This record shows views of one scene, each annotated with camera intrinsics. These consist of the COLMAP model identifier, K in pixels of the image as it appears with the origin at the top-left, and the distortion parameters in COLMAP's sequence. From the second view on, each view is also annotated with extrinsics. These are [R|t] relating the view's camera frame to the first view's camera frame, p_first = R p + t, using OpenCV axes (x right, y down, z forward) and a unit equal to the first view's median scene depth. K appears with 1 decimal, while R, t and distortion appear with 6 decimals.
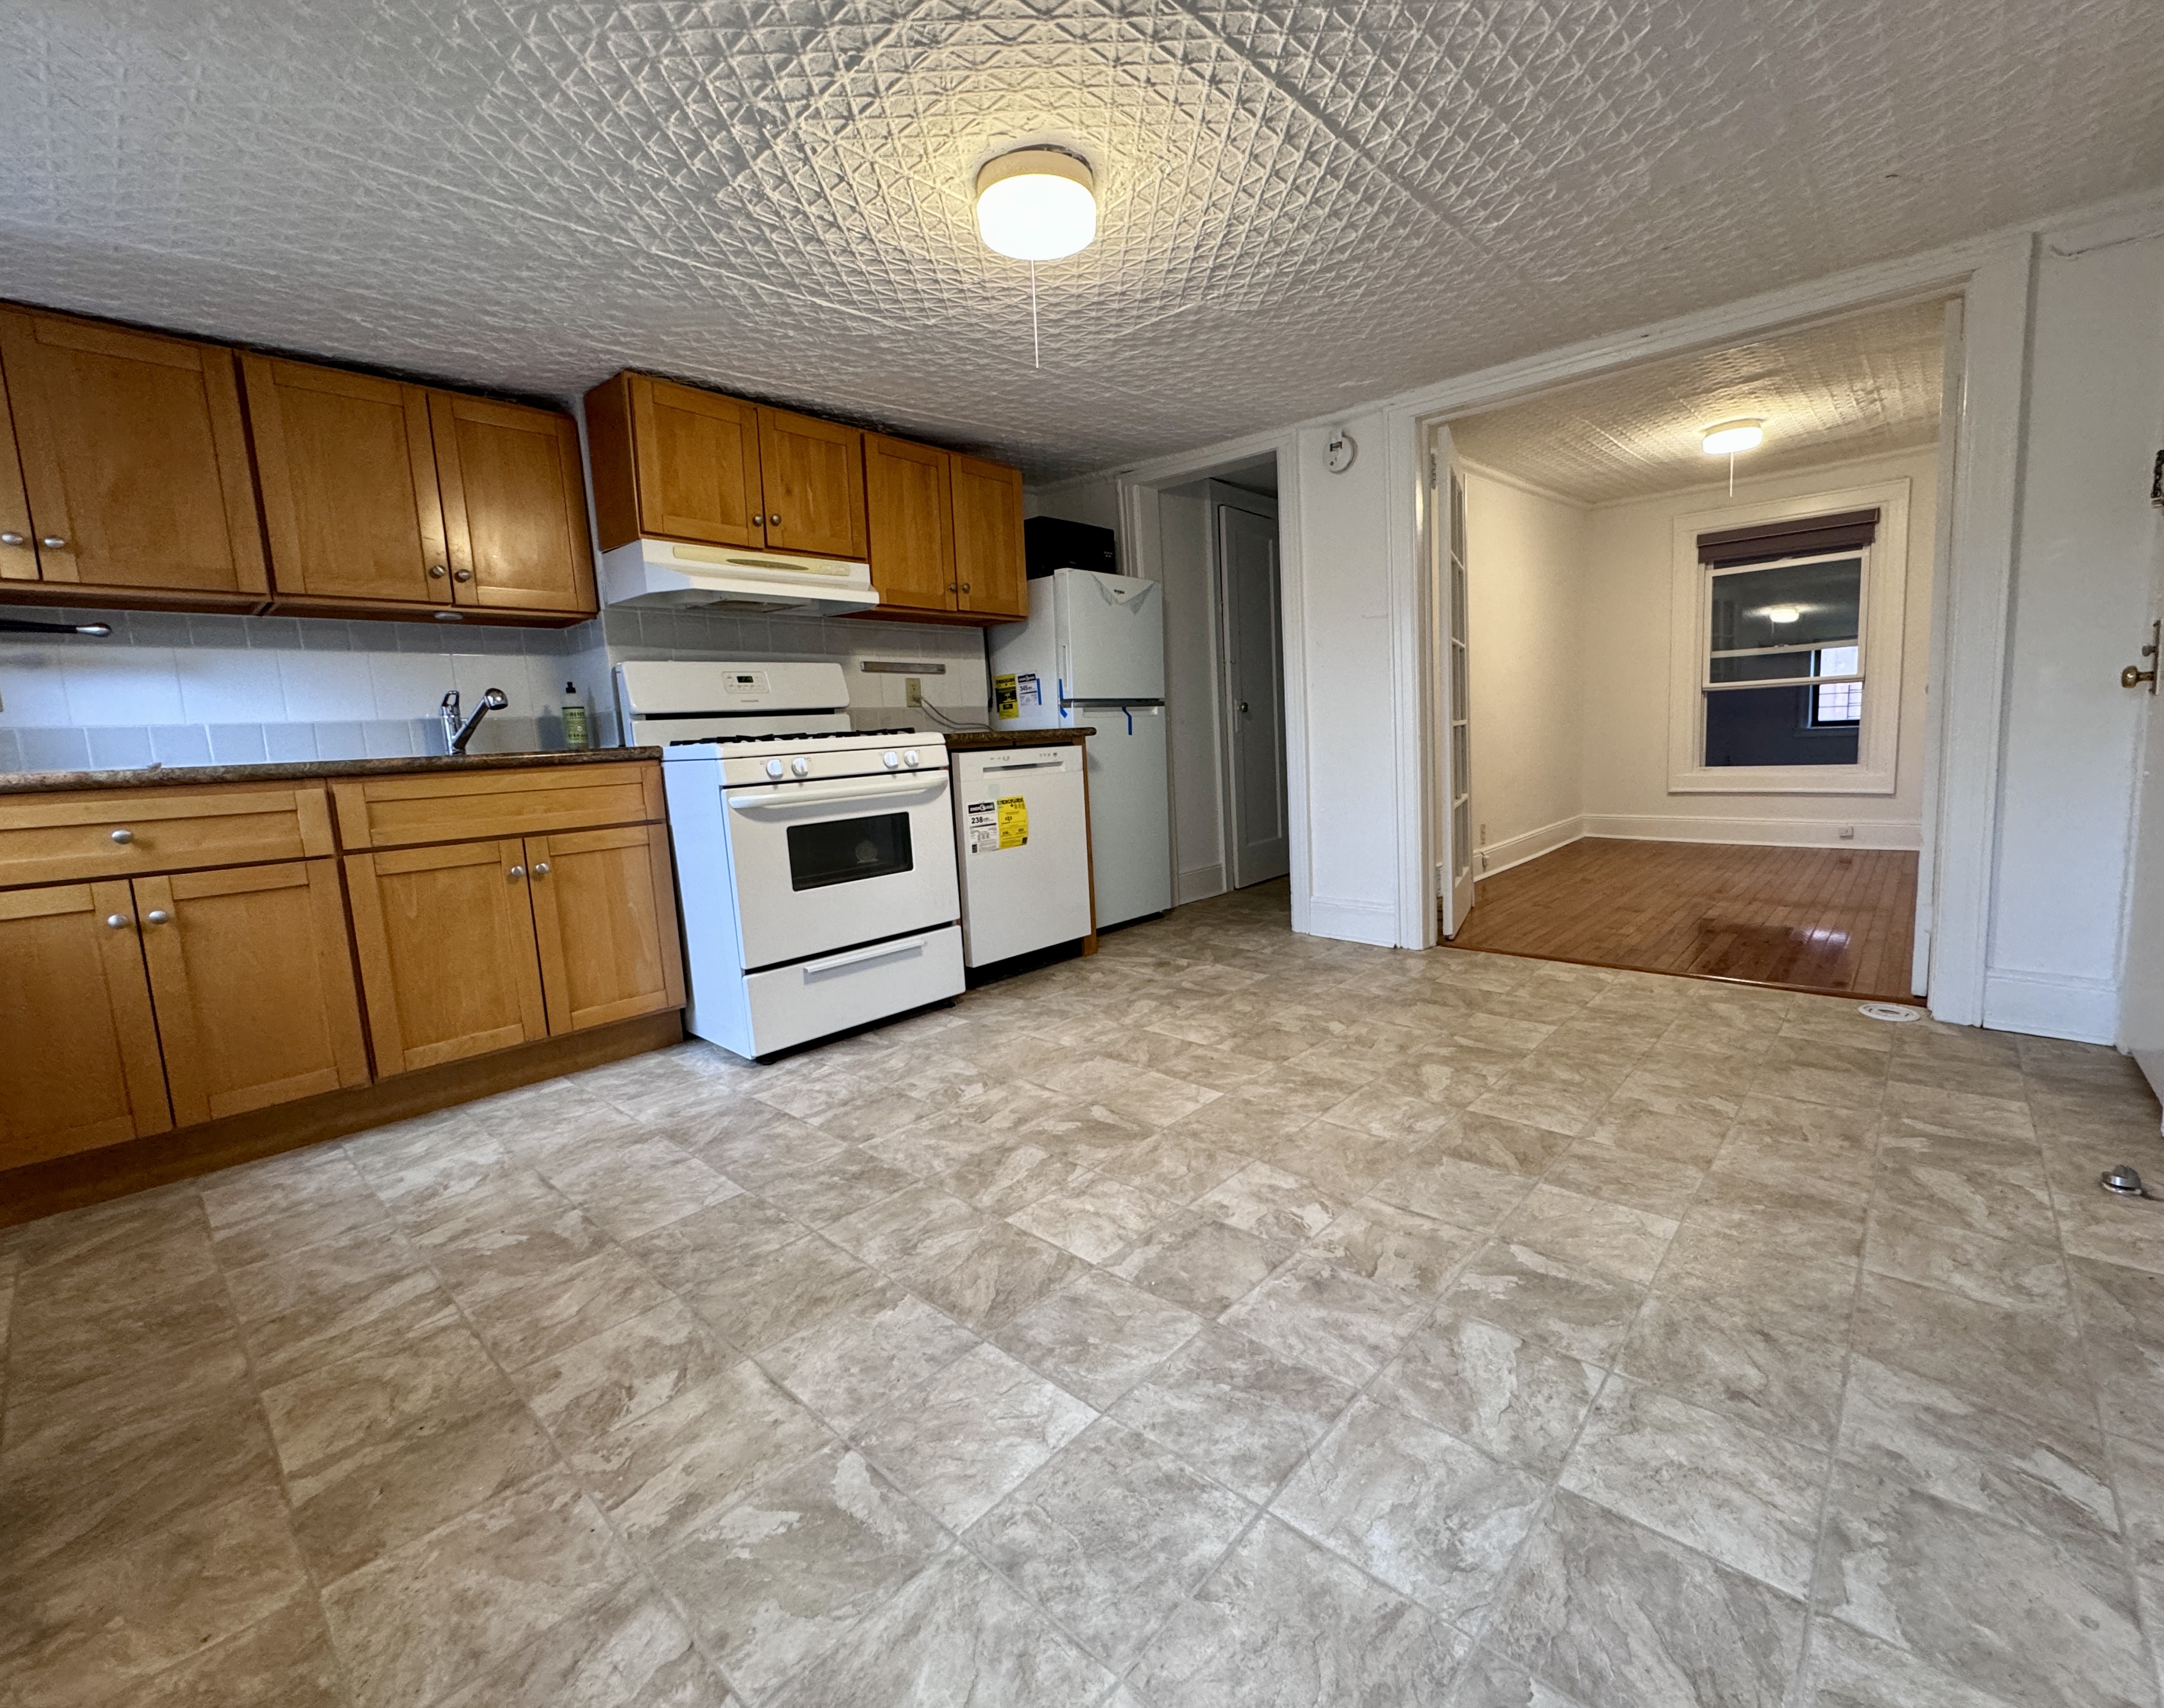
lens RADIAL K [[935.1, 0, 1082.0], [0, 935.1, 854.0], [0, 0, 1]] dist [-0.002385, 0.000038]
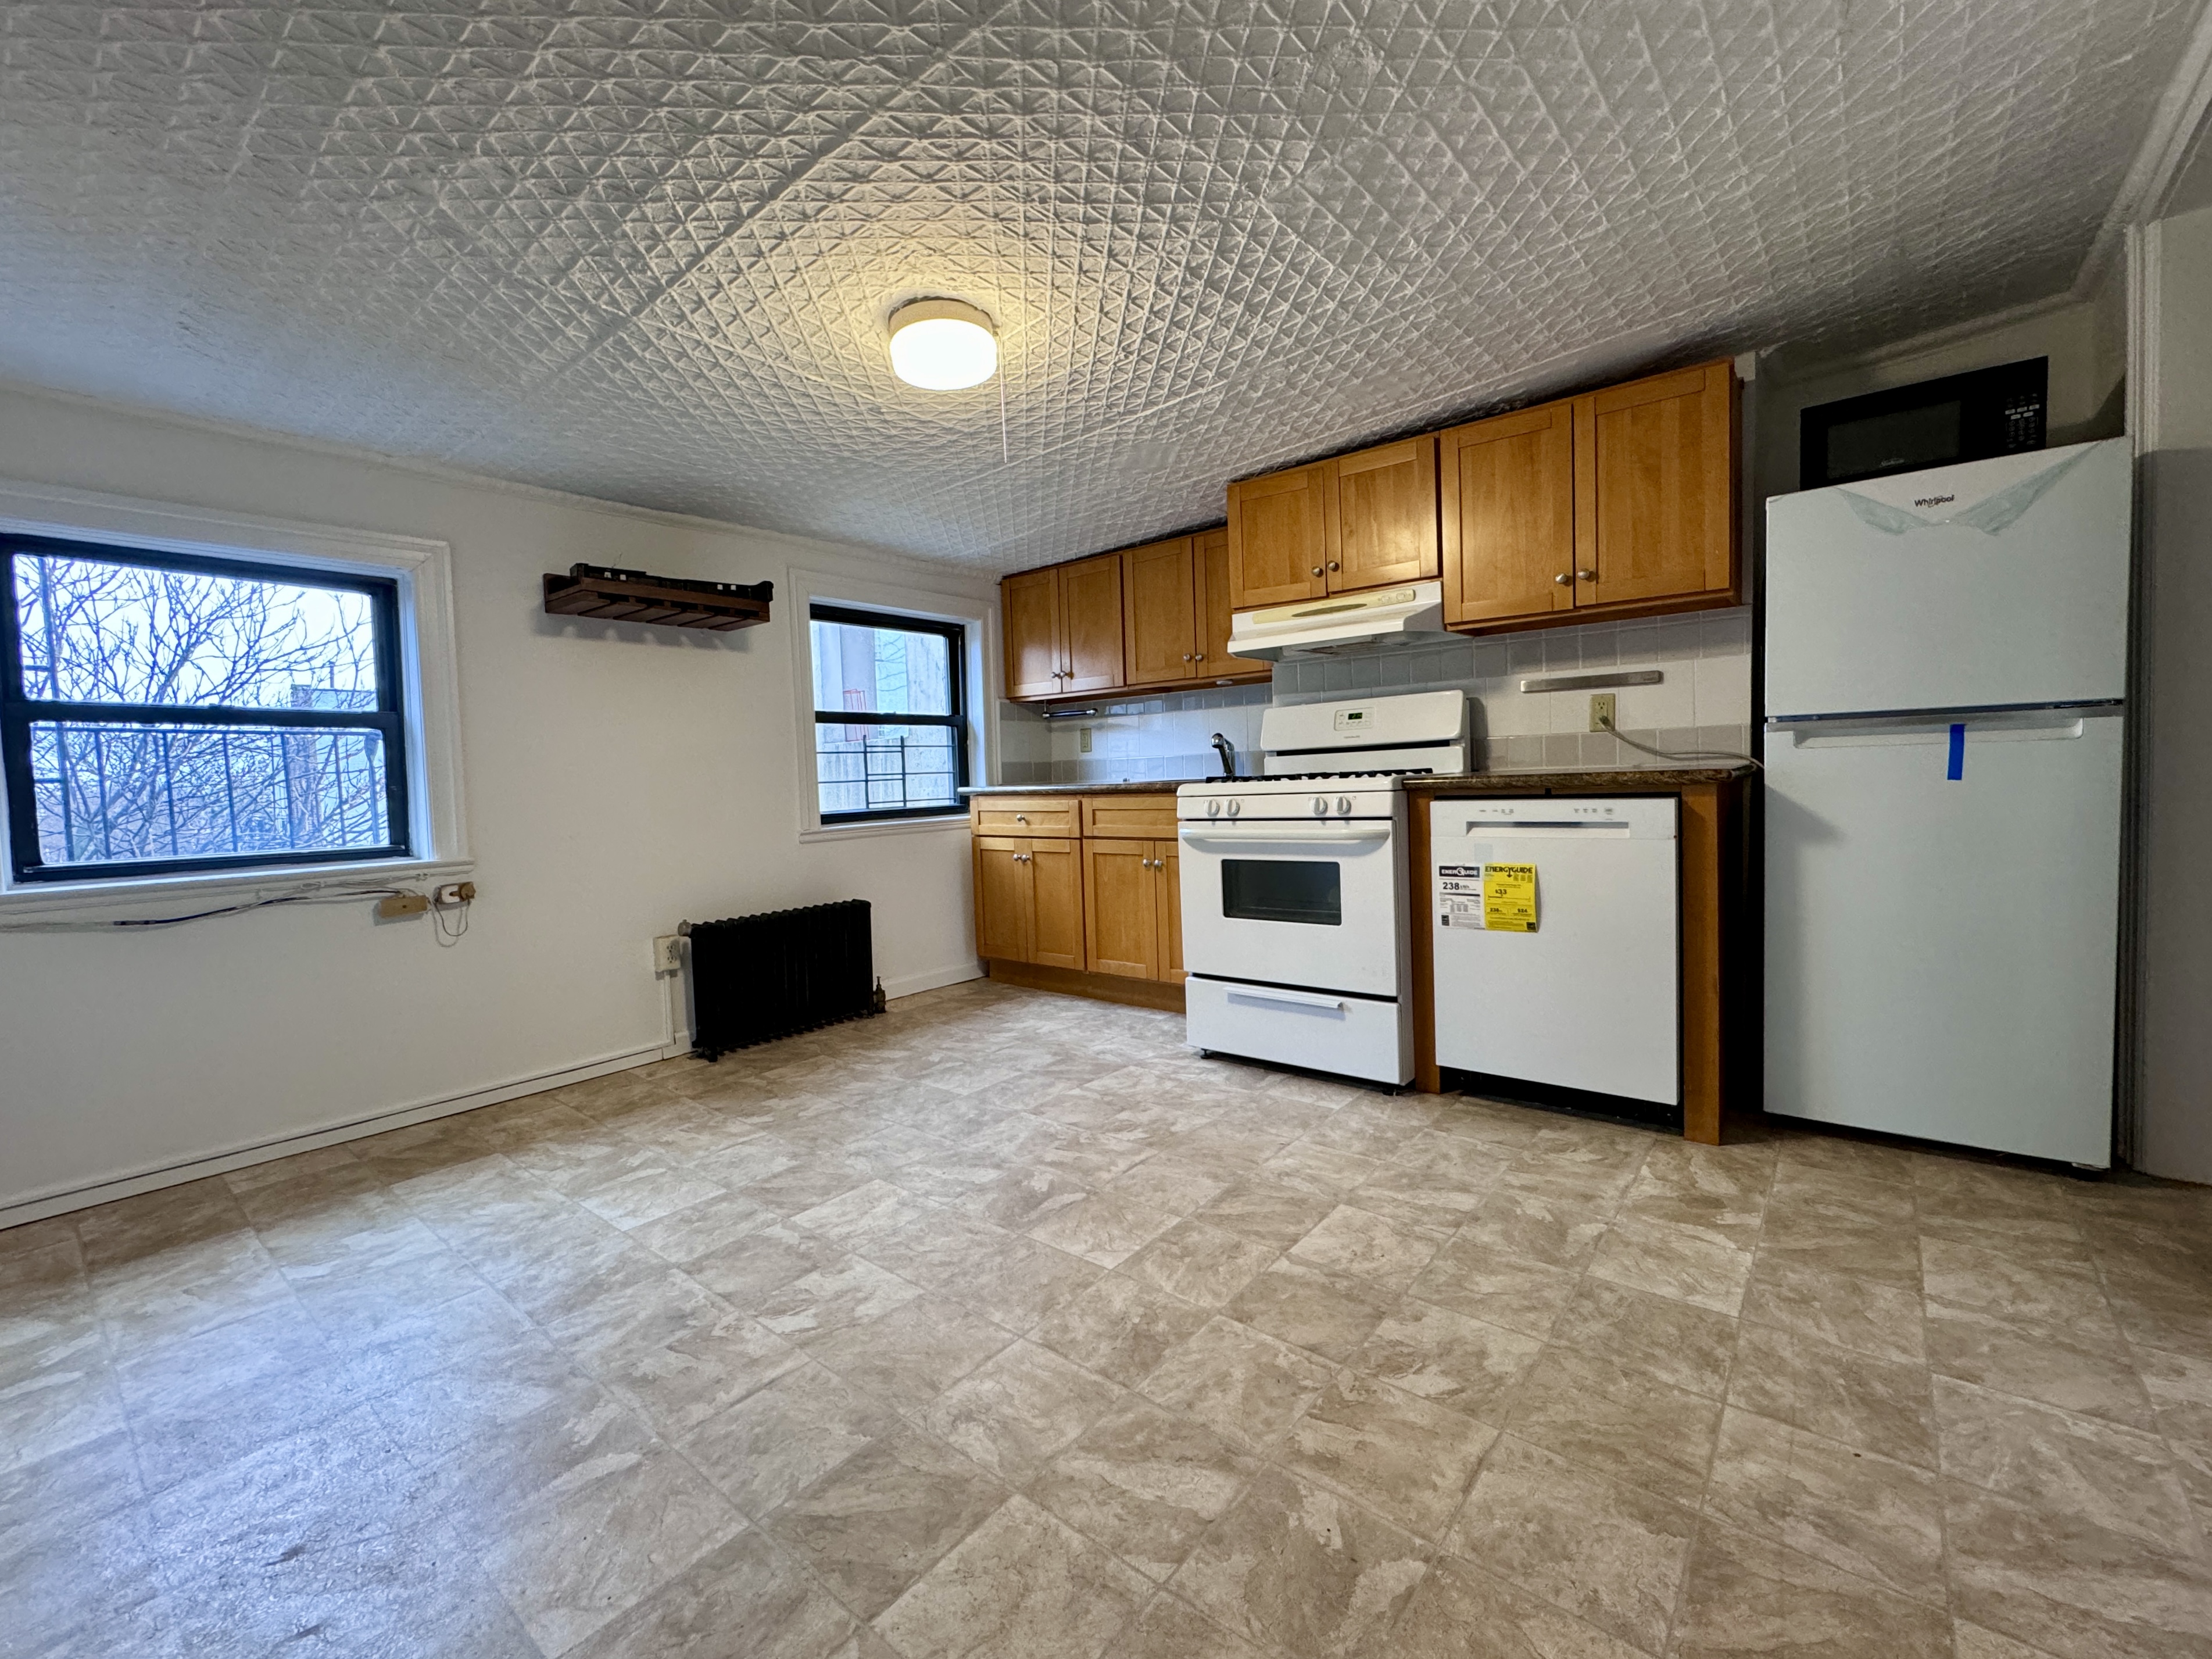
lens RADIAL K [[876.9, 0, 1106.0], [0, 876.9, 829.5], [0, 0, 1]] dist [-0.002181, 0.000194]
pose [[0.085110, 0.105592, -0.990761, 0.804649], [-0.095808, 0.990628, 0.097348, -0.172947], [0.991755, 0.086637, 0.094429, 0.851844]]
